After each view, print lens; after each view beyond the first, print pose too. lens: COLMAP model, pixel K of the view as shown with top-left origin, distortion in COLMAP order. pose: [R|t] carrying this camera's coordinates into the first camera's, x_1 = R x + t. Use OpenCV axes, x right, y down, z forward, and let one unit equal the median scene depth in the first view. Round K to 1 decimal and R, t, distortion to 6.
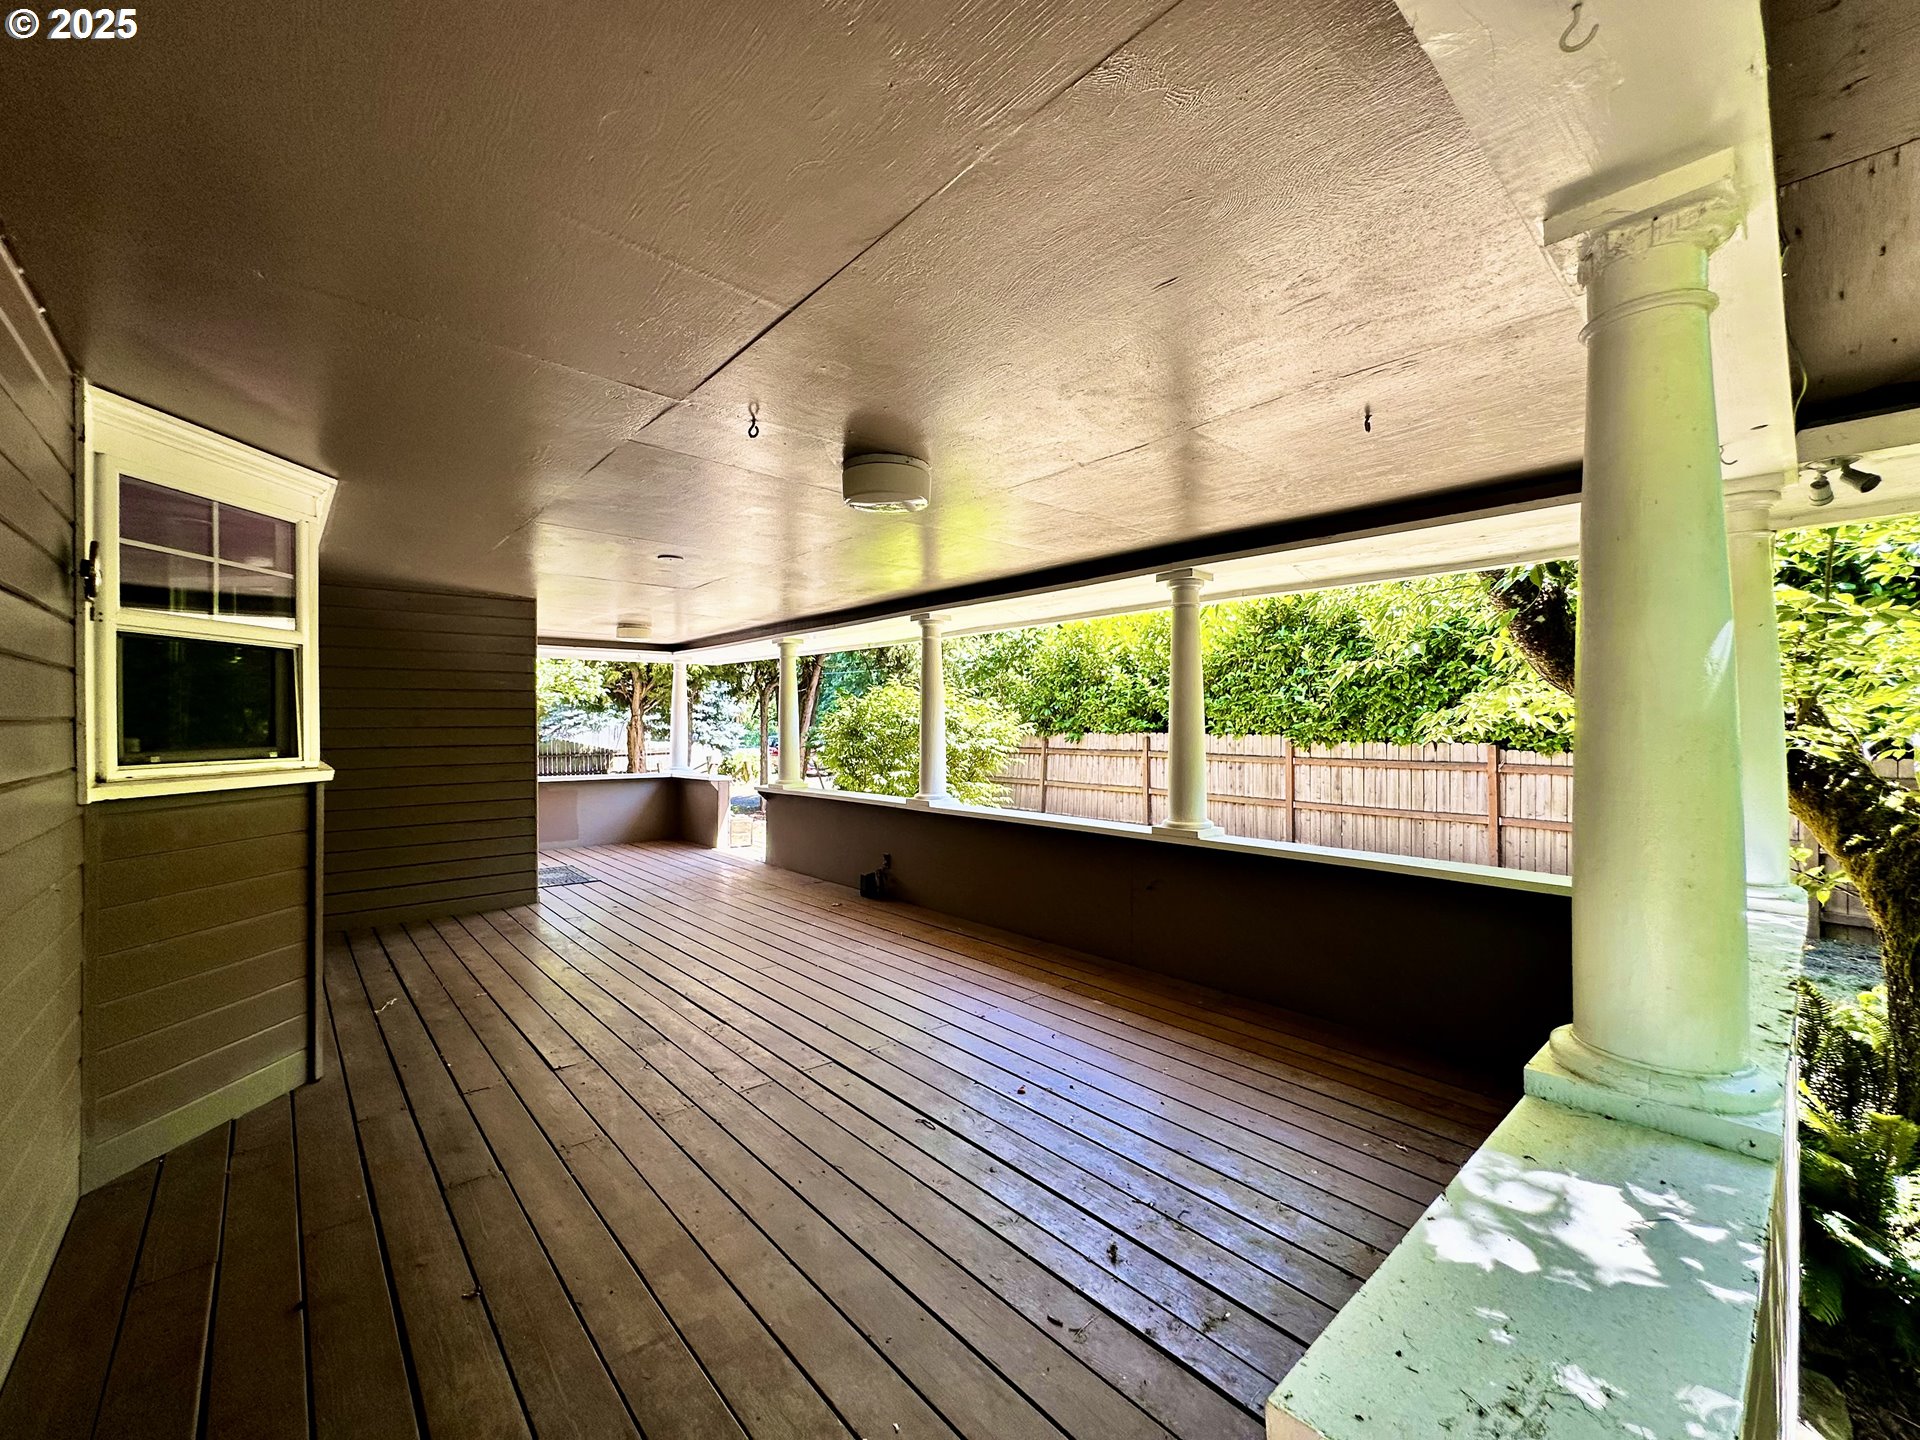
lens RADIAL K [[768.5, 0, 959.8], [0, 768.5, 721.4], [0, 0, 1]] dist [-0.002657, 0.001291]
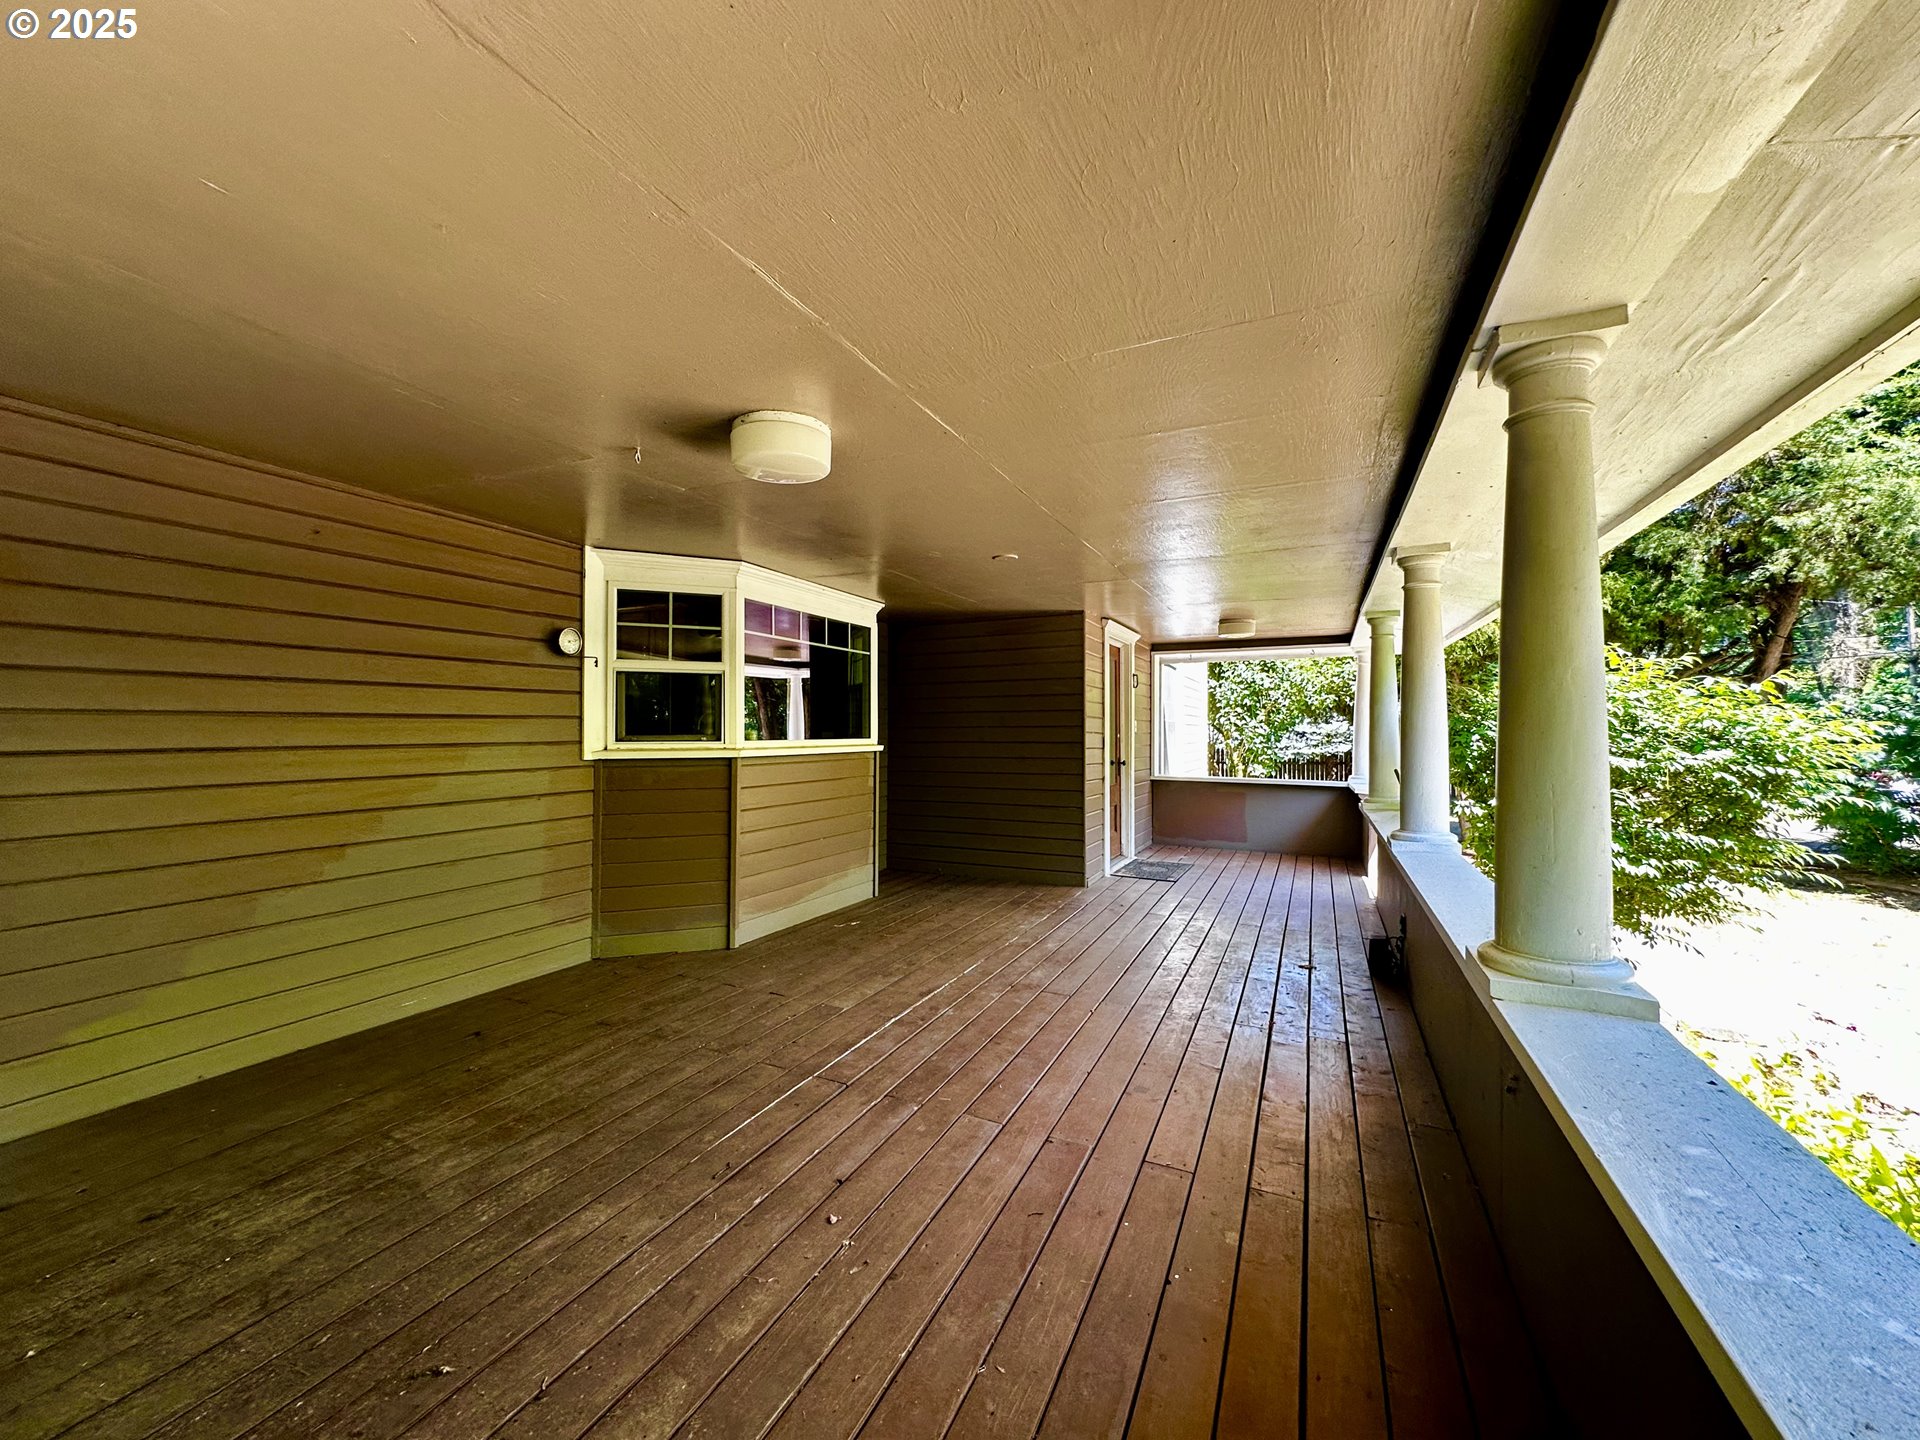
lens RADIAL K [[768.5, 0, 959.8], [0, 768.5, 721.4], [0, 0, 1]] dist [-0.002657, 0.001291]
pose [[0.400978, -0.005940, -0.916068, 0.886423], [-0.000050, 0.999979, -0.006506, 0.017505], [0.916088, 0.002655, 0.400969, 0.905369]]
